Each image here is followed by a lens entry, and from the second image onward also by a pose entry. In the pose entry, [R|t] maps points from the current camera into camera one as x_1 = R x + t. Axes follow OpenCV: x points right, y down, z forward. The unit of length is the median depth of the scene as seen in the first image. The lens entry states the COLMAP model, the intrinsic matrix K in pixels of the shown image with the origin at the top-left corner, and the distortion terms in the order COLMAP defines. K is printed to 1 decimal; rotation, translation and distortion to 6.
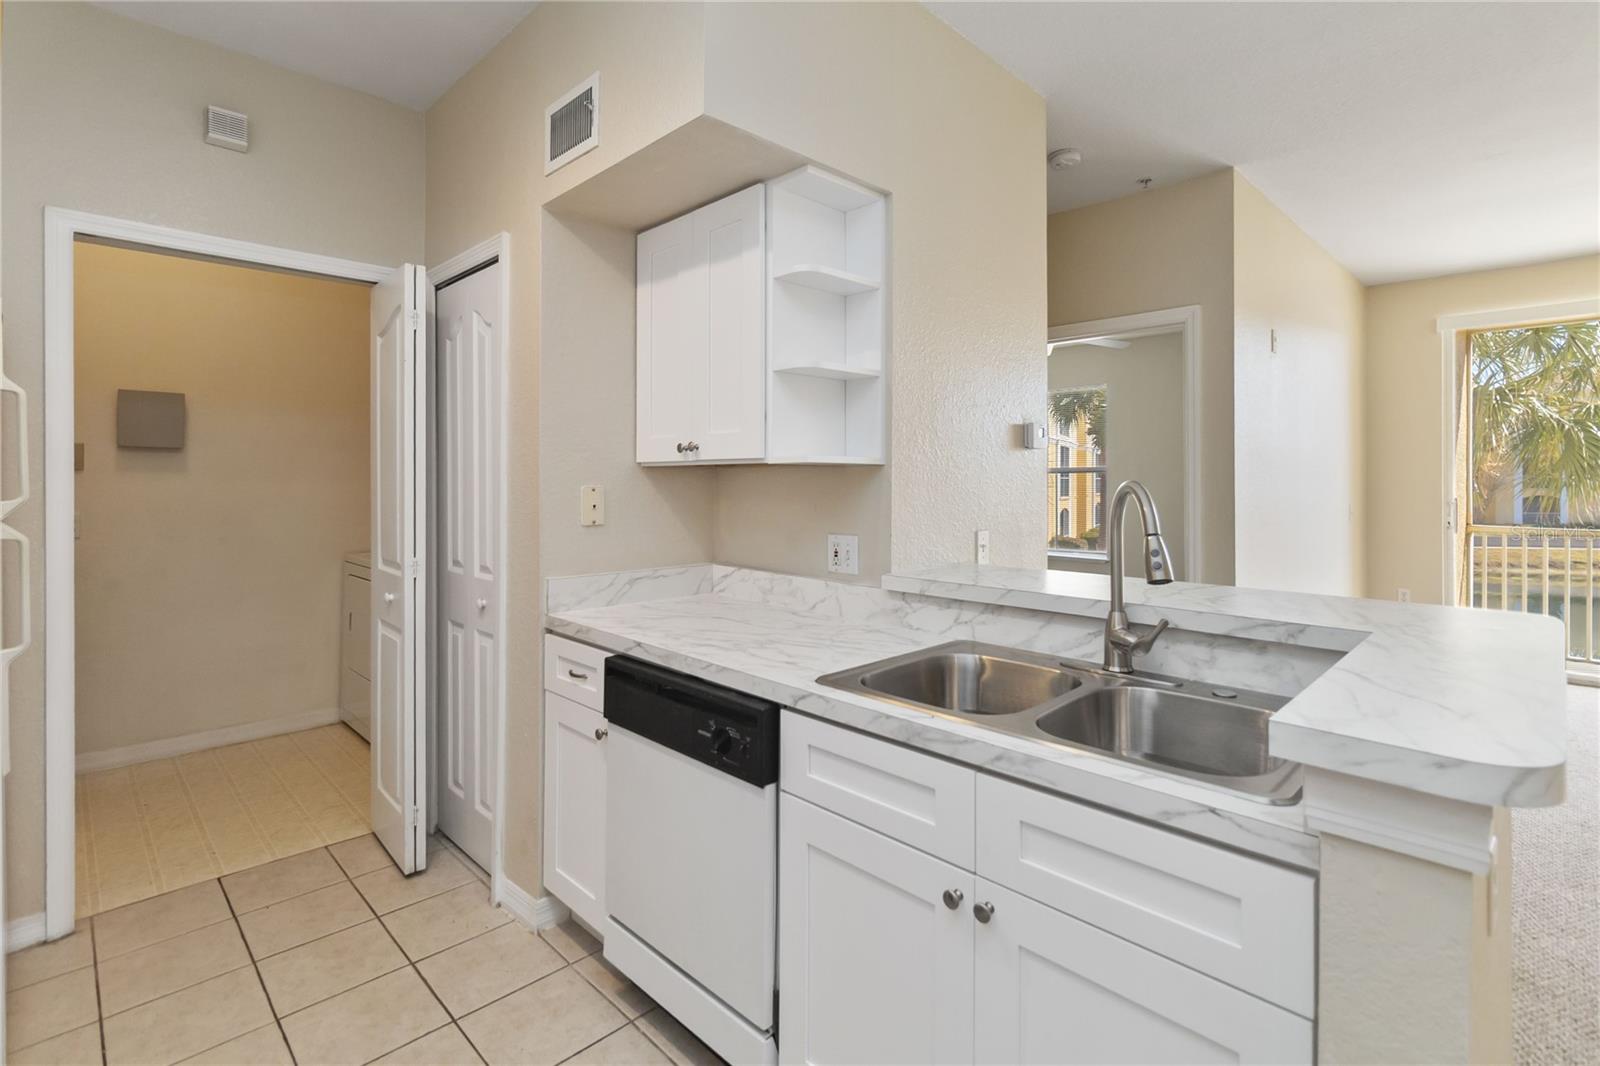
lens RADIAL K [[764.7, 0, 776.8], [0, 764.7, 477.1], [0, 0, 1]] dist [0.002044, -0.001220]
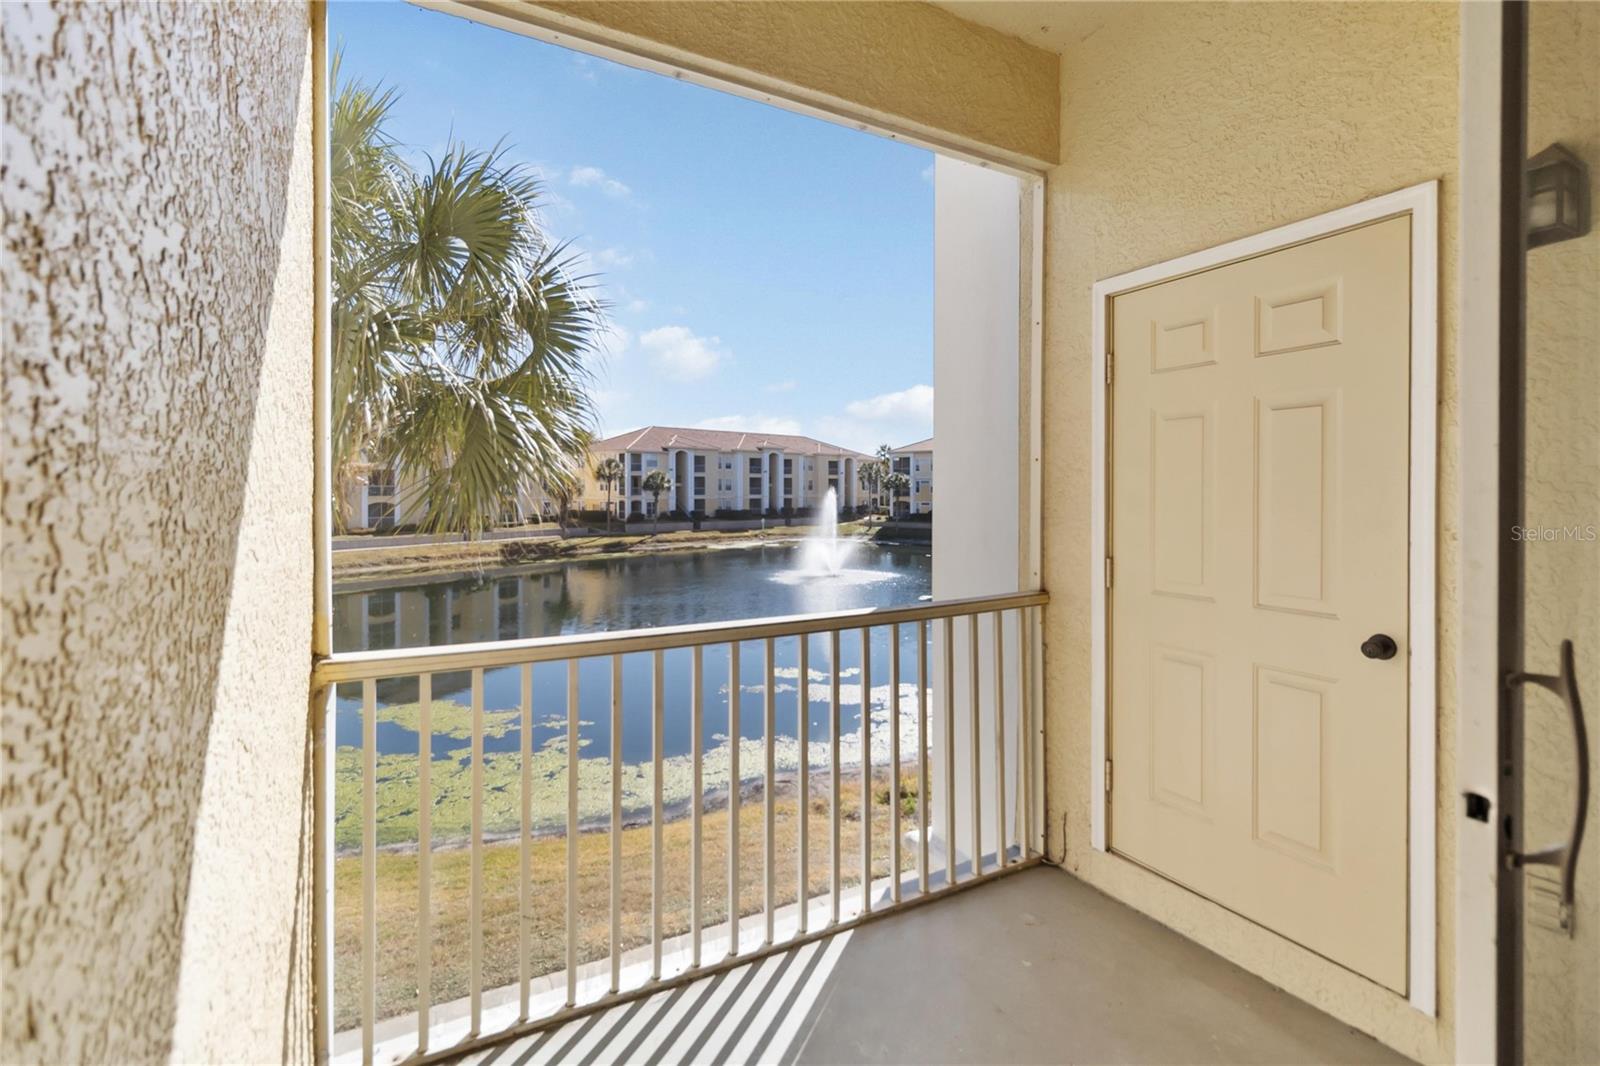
lens RADIAL K [[764.7, 0, 834.5], [0, 764.7, 497.4], [0, 0, 1]] dist [0.002044, -0.001220]
pose [[0.247413, -0.007929, 0.968878, 0.595685], [-0.004119, 0.999949, 0.009235, 0.004740], [-0.968901, -0.006276, 0.247367, 0.656243]]
